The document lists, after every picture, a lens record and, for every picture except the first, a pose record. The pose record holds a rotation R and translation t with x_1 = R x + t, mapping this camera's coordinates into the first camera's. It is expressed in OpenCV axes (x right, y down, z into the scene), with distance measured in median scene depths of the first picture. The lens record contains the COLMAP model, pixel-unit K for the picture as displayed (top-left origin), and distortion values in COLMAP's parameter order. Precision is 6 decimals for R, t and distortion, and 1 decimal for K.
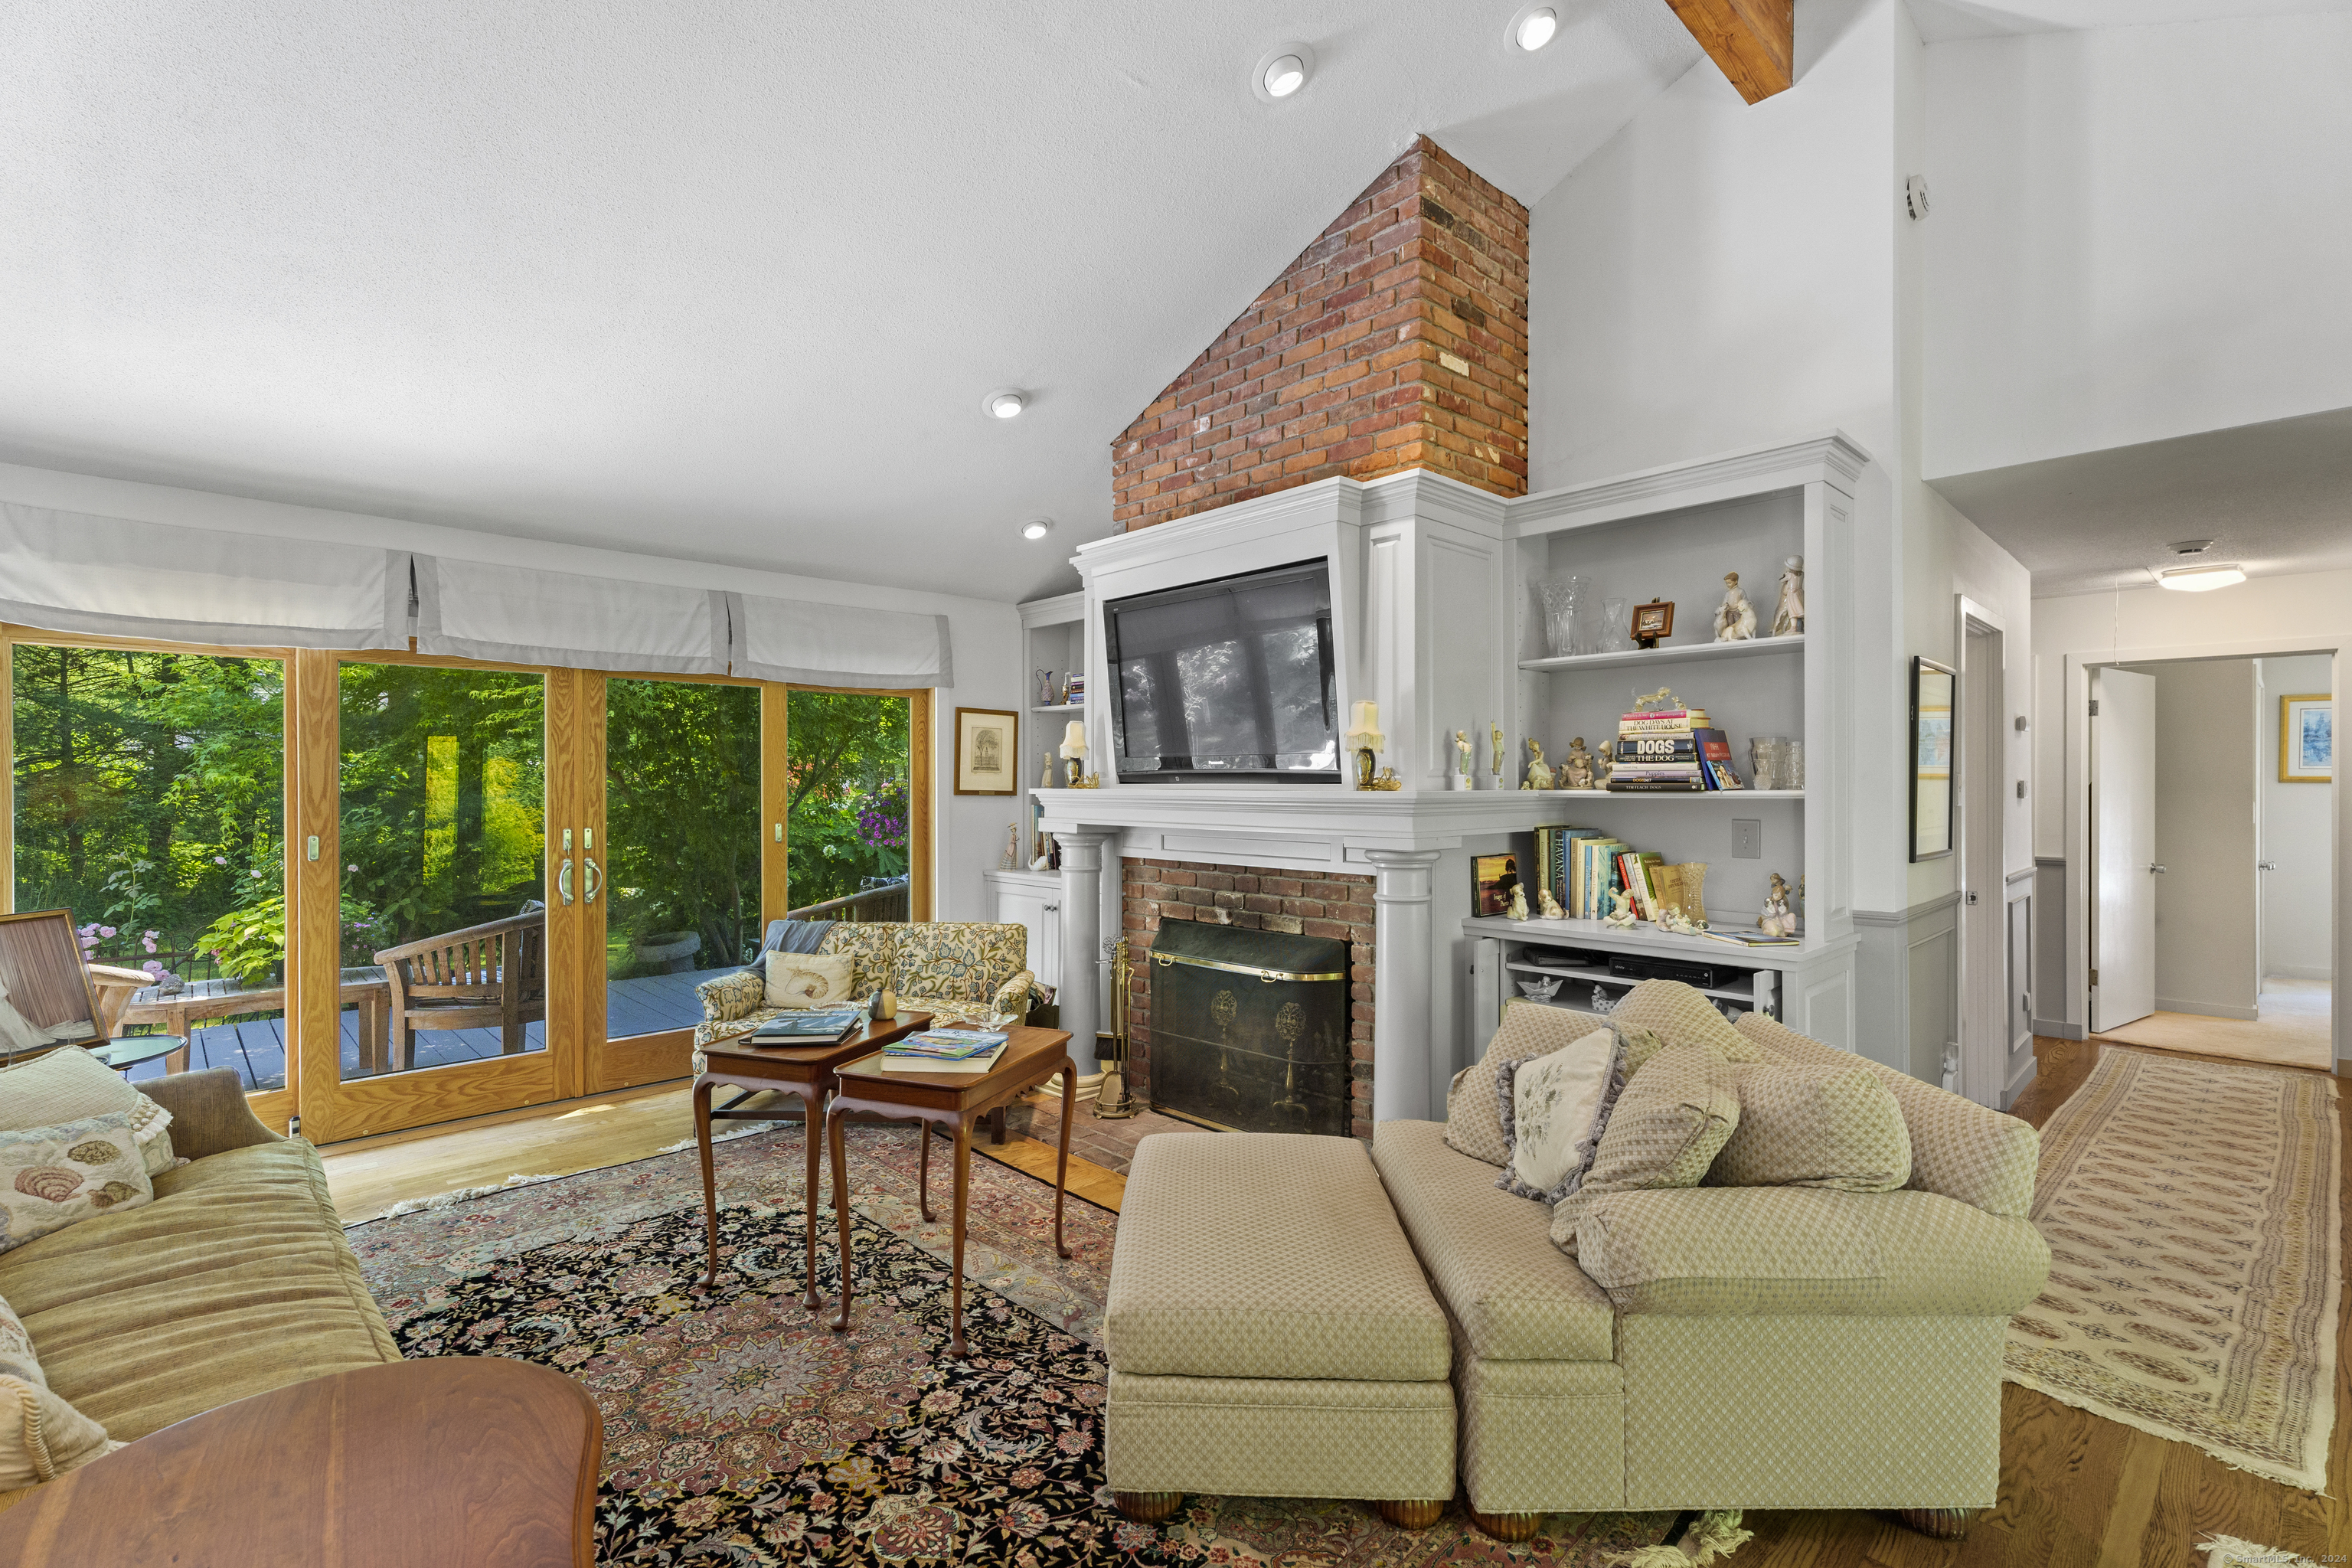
lens RADIAL K [[1062.6, 0, 1174.6], [0, 1062.6, 795.8], [0, 0, 1]] dist [-0.001075, -0.000491]
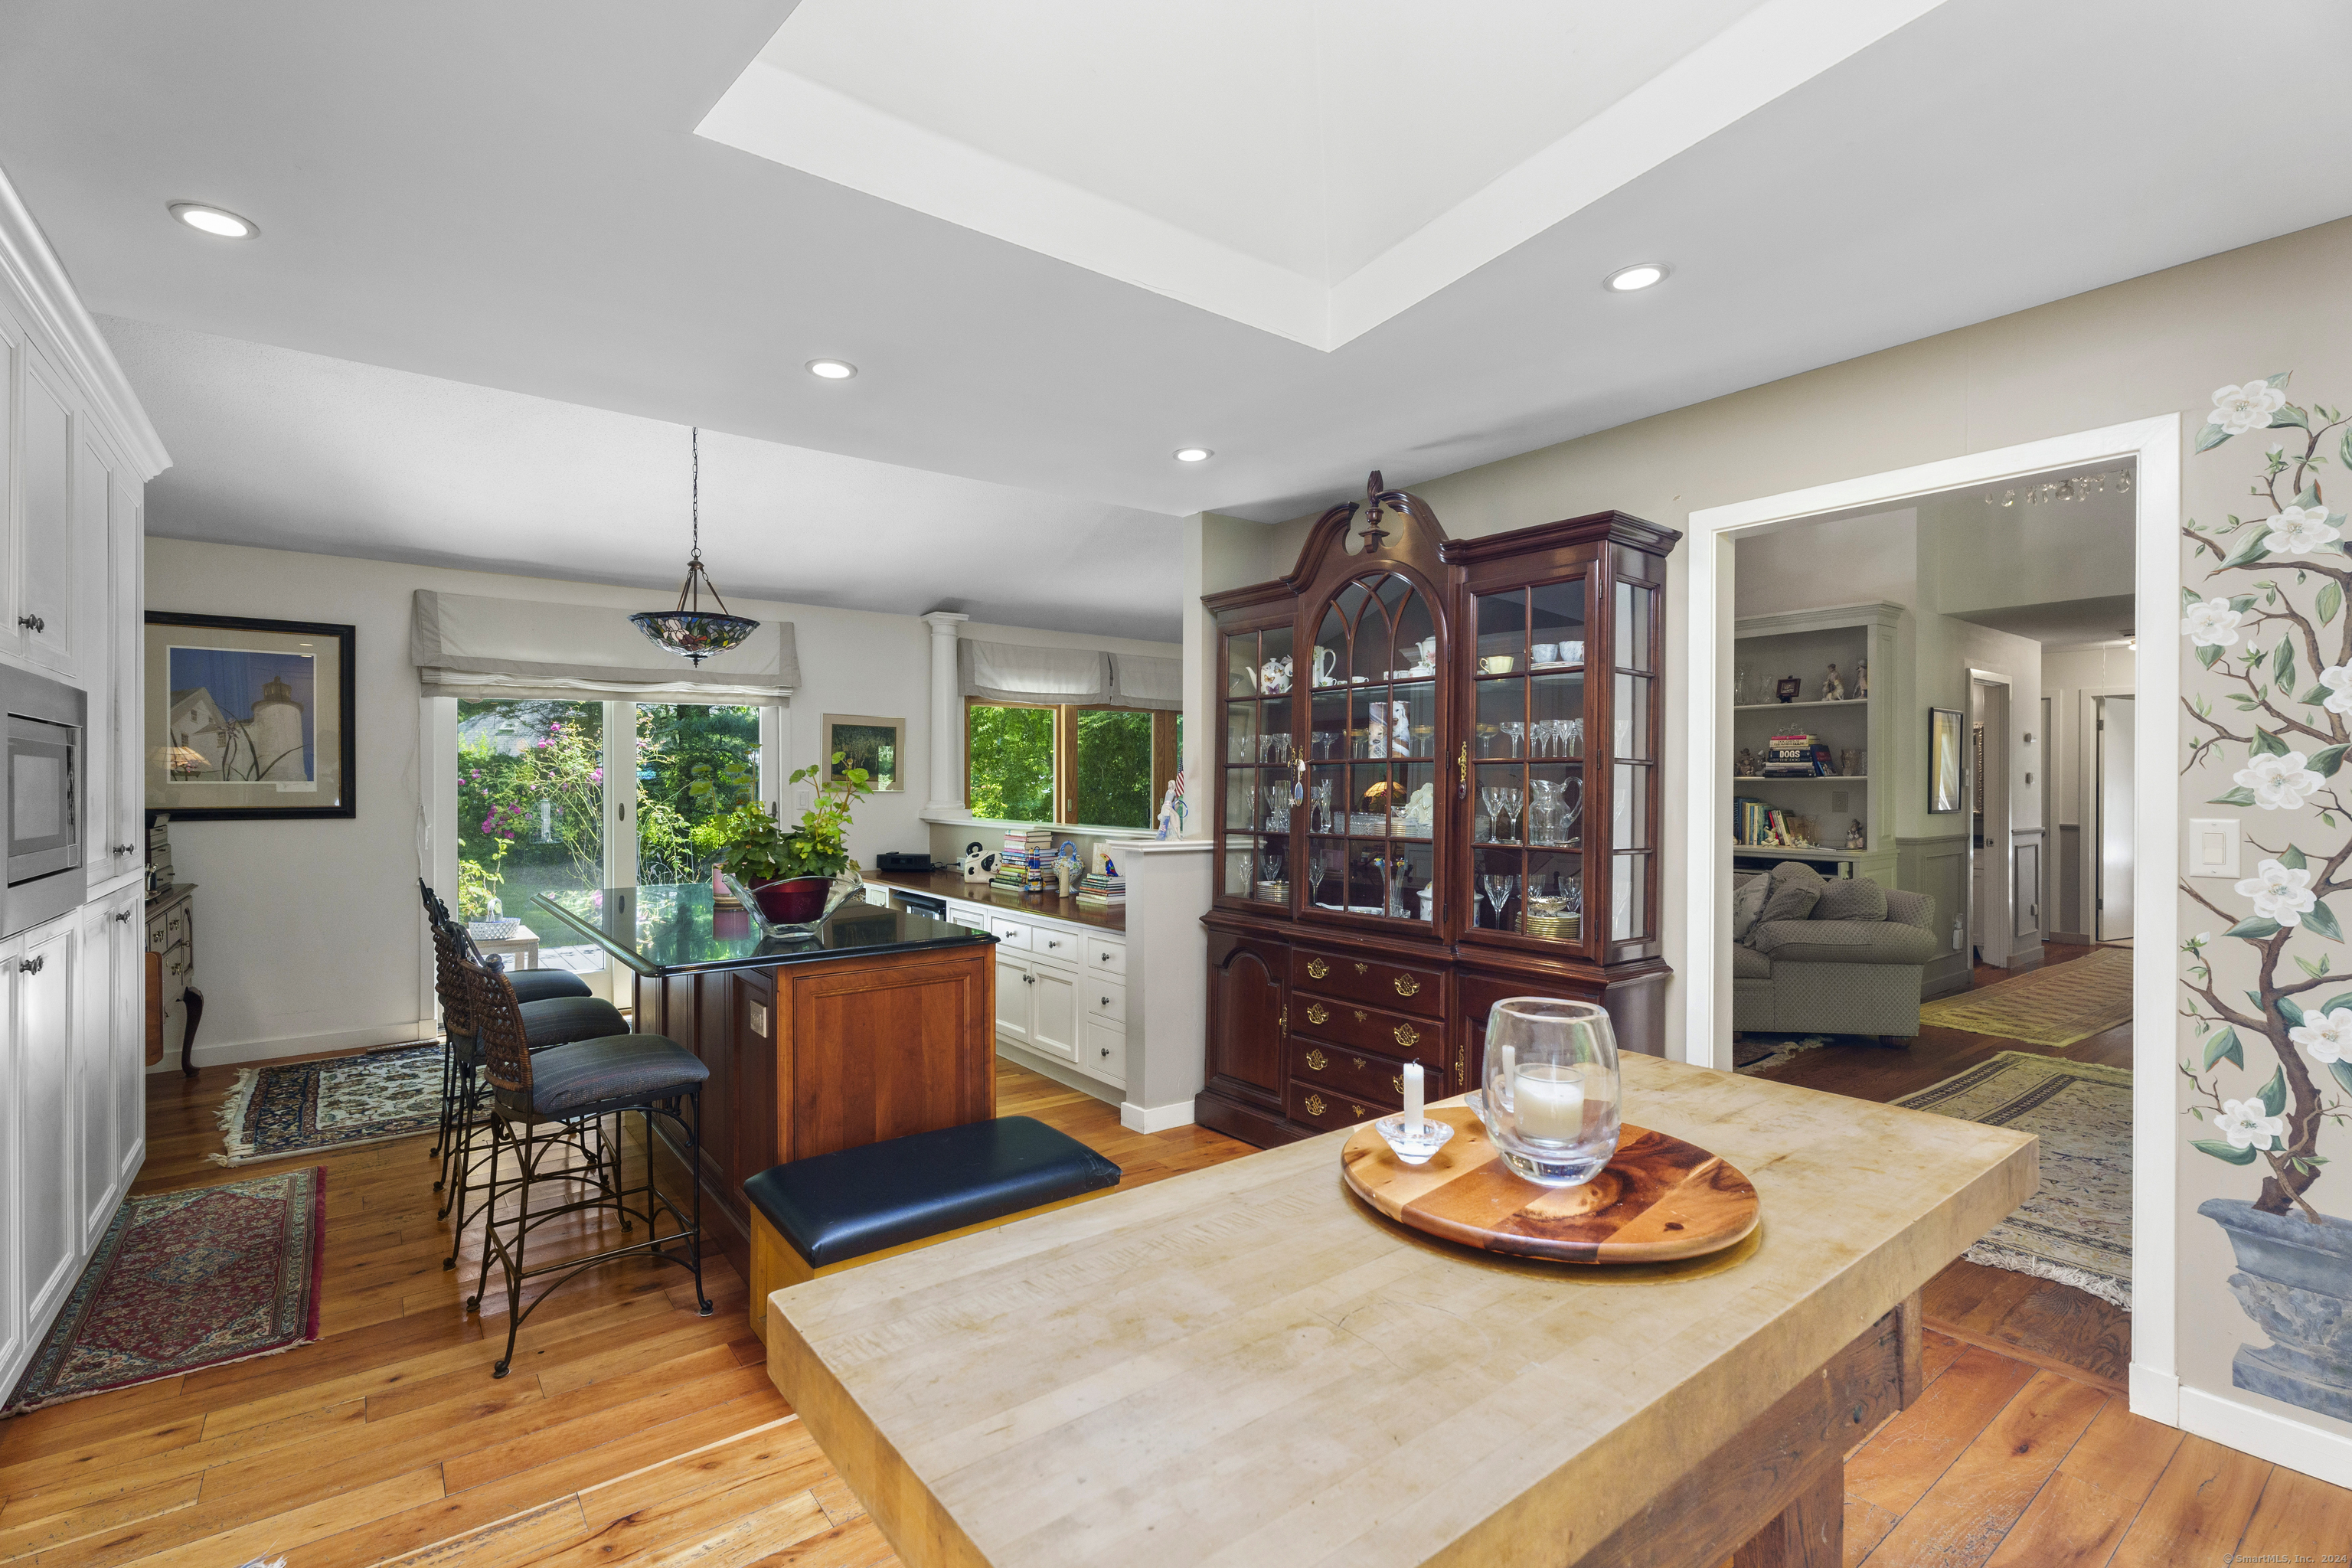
lens RADIAL K [[1079.0, 0, 1172.5], [0, 1079.0, 790.1], [0, 0, 1]] dist [0.010139, -0.000026]
pose [[0.995320, 0.002593, -0.096595, -0.510613], [-0.002793, 0.999994, -0.001934, 0.028220], [0.096589, 0.002195, 0.995322, -1.150263]]
